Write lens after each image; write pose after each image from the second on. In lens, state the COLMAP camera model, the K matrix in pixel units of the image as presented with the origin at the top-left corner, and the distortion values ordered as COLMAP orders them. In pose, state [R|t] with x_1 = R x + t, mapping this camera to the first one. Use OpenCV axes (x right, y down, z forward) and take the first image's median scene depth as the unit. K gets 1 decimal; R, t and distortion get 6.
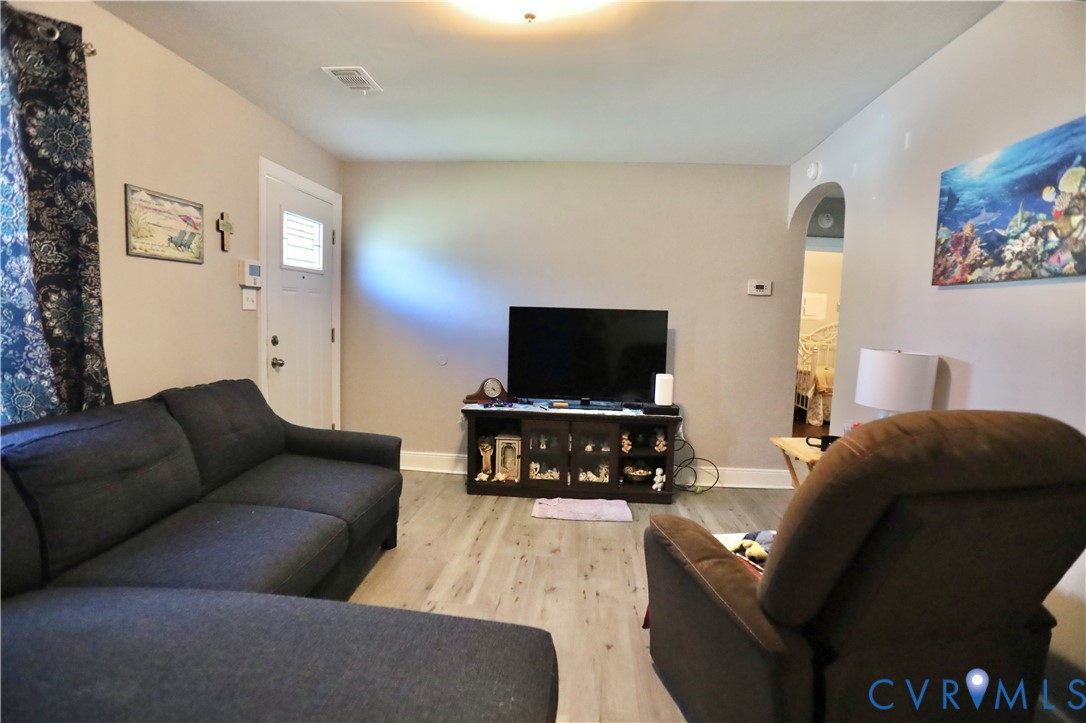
lens RADIAL K [[532.7, 0, 543.0], [0, 532.7, 361.5], [0, 0, 1]] dist [-0.078025, 0.038769]
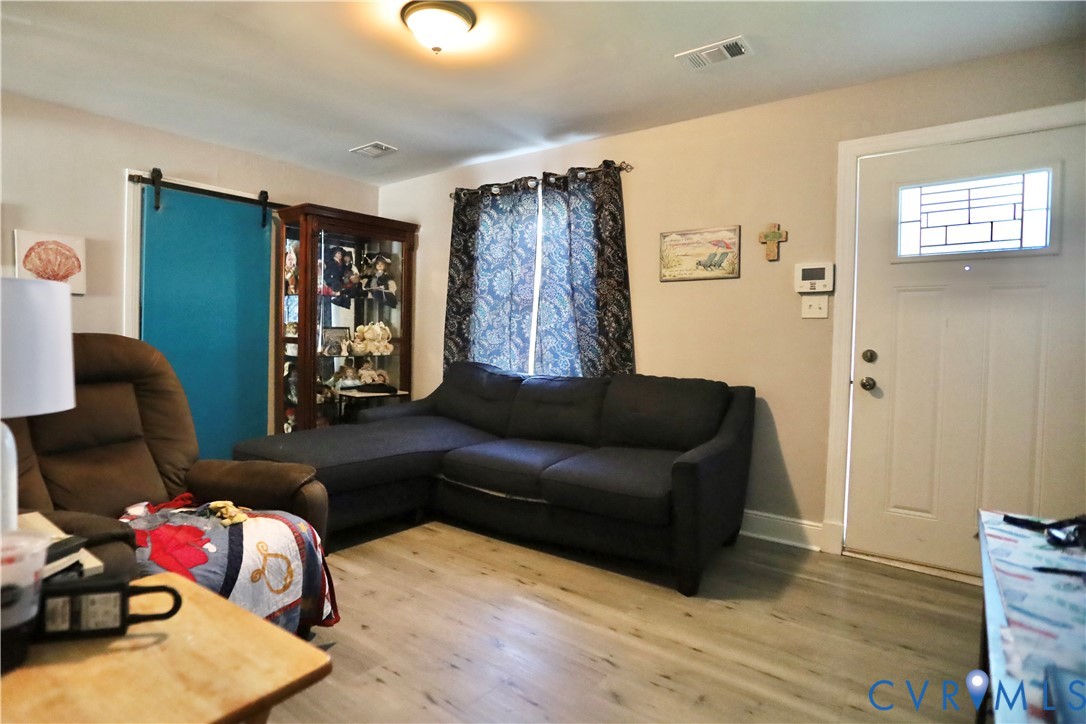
lens RADIAL K [[641.9, 0, 543.0], [0, 641.9, 362.0], [0, 0, 1]] dist [-0.002148, -0.000228]
pose [[-0.527451, -0.024072, -0.849244, 0.658011], [-0.117764, 0.992021, 0.045022, -0.018853], [0.841384, 0.123757, -0.526077, 1.253442]]
